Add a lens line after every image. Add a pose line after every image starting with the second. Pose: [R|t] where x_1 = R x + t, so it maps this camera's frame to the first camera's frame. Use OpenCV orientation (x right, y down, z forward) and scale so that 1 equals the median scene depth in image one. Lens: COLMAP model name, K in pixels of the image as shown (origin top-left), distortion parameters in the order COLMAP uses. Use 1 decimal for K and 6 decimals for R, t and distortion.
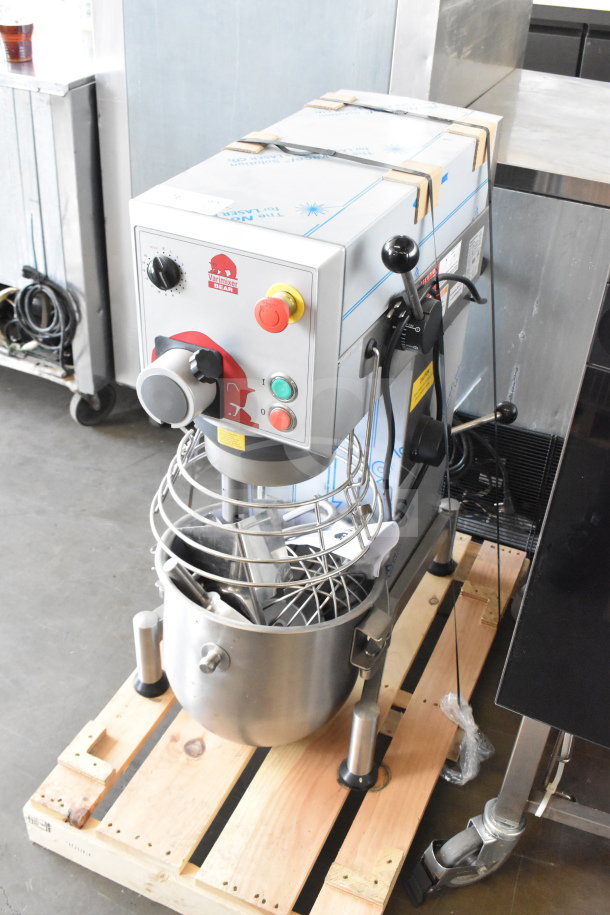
lens RADIAL K [[961.1, 0, 294.4], [0, 961.1, 458.0], [0, 0, 1]] dist [-0.081268, 0.013611]
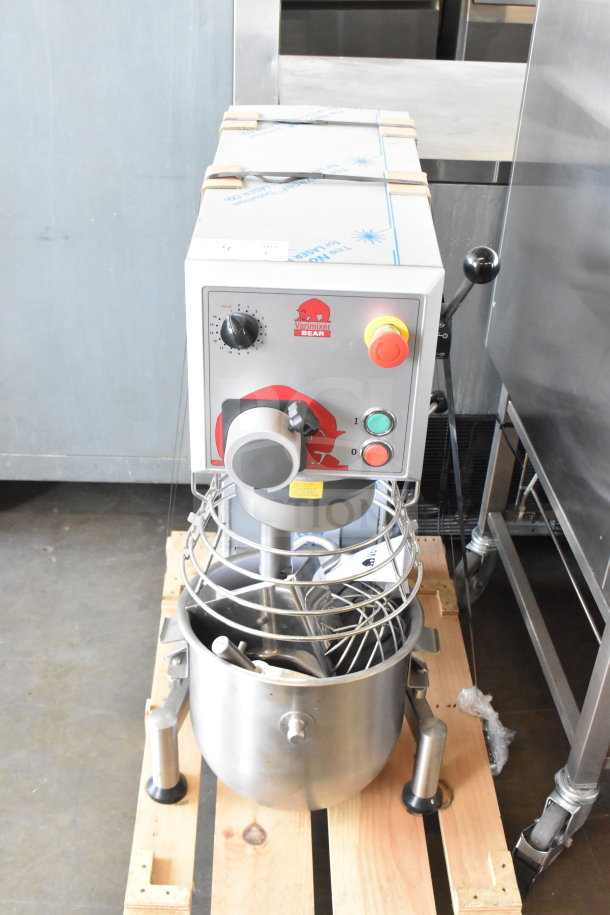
lens RADIAL K [[1066.4, 0, 302.3], [0, 1066.4, 455.4], [0, 0, 1]] dist [-0.059496, -0.006363]
pose [[0.901202, -0.244363, 0.357941, -0.383722], [0.250731, 0.967613, 0.029306, -0.073819], [-0.353510, 0.063337, 0.933284, 0.021347]]
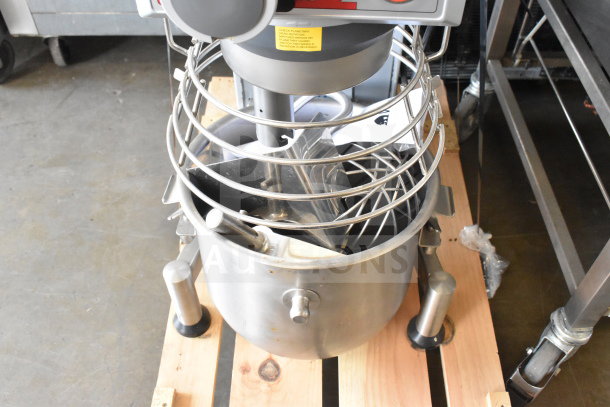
lens RADIAL K [[606.2, 0, 305.0], [0, 606.2, 203.5], [0, 0, 1]] dist [-0.087404, 0.000677]
pose [[0.916921, -0.333759, 0.218772, -0.170217], [0.263078, 0.917757, 0.297511, -0.033645], [-0.300076, -0.215240, 0.929315, 0.511689]]
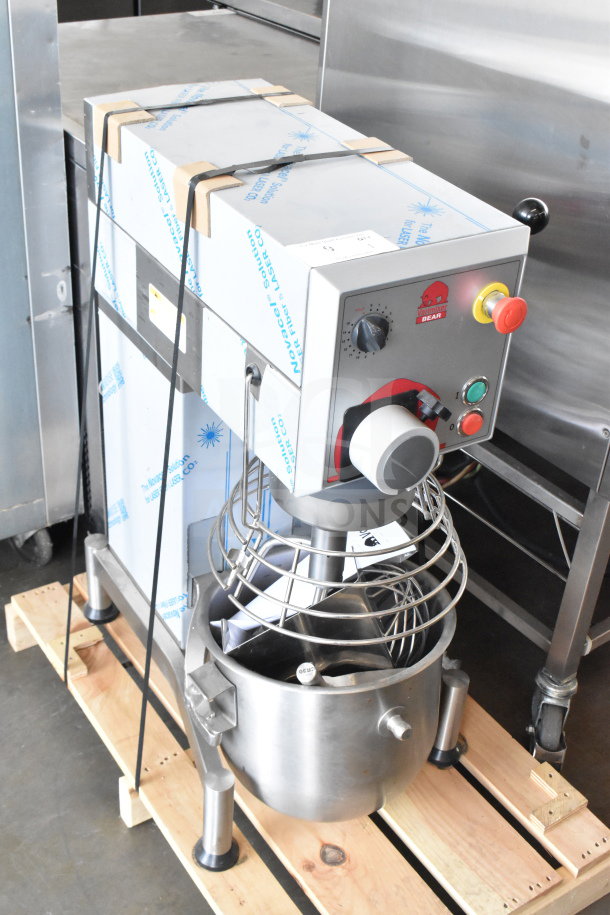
lens RADIAL K [[1124.1, 0, 305.0], [0, 1124.1, 457.5], [0, 0, 1]] dist [-0.057732, -0.013329]
pose [[0.529724, -0.476608, 0.701596, -0.747300], [0.457500, 0.857095, 0.236816, -0.291421], [-0.714203, 0.195533, 0.672072, 0.306179]]
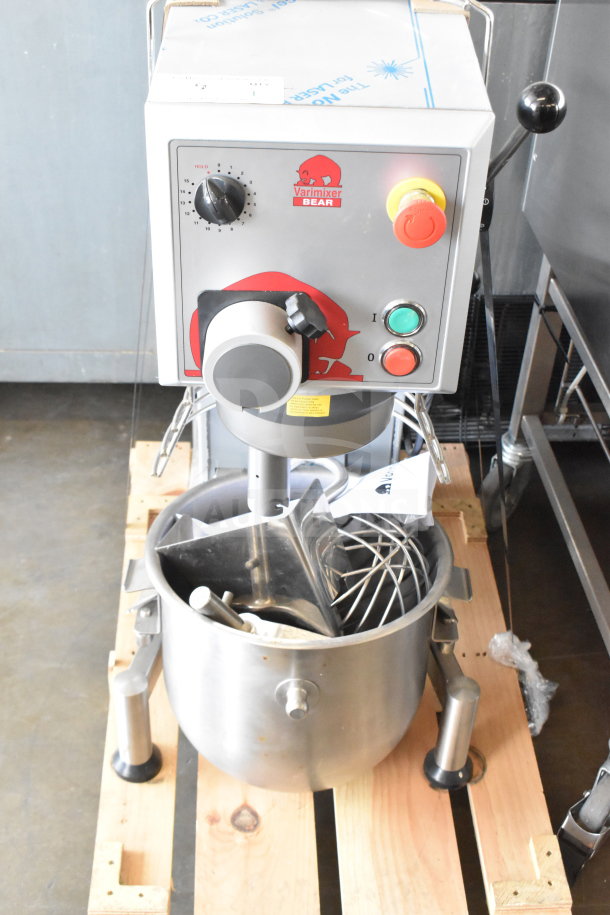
lens RADIAL K [[1213.7, 0, 305.0], [0, 1213.7, 457.5], [0, 0, 1]] dist [-0.041146, -0.027393]
pose [[0.892690, -0.290552, 0.344506, -0.349739], [0.259503, 0.956377, 0.134169, -0.093624], [-0.368460, -0.030371, 0.929147, 0.127713]]
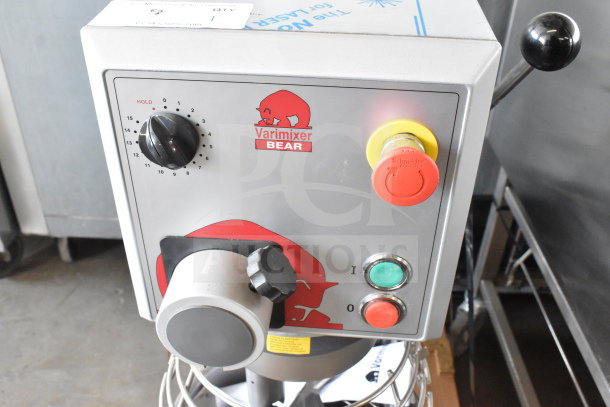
lens RADIAL K [[606.4, 0, 304.8], [0, 606.4, 198.2], [0, 0, 1]] dist [-0.086128, -0.001217]
pose [[0.926706, -0.236133, 0.292330, -0.141017], [0.234703, 0.971223, 0.040492, -0.123768], [-0.293479, 0.031087, 0.955460, 0.498117]]
